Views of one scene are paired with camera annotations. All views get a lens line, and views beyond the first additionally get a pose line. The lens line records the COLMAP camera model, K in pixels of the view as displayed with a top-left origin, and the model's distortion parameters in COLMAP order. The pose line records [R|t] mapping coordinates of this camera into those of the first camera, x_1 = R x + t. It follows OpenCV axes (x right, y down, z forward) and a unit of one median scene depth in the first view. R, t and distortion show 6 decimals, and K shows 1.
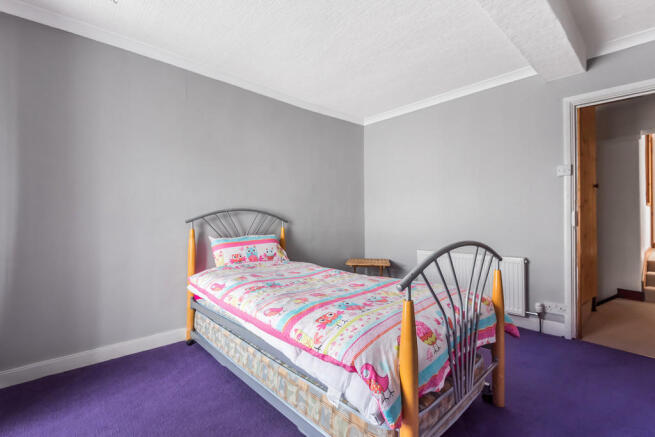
lens RADIAL K [[295.8, 0, 325.8], [0, 295.8, 216.0], [0, 0, 1]] dist [0.005483, -0.000585]
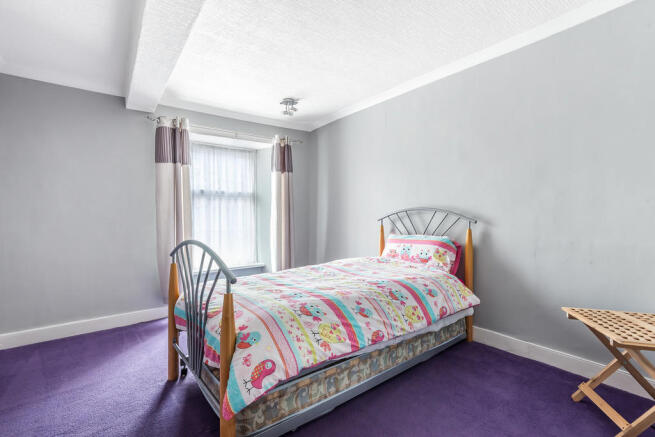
lens RADIAL K [[295.8, 0, 325.8], [0, 295.8, 218.9], [0, 0, 1]] dist [0.005483, -0.000585]
pose [[-0.083198, 0.002496, -0.996530, 0.732058], [-0.003192, 0.999991, 0.002771, 0.012079], [0.996528, 0.003411, -0.083189, 0.768910]]
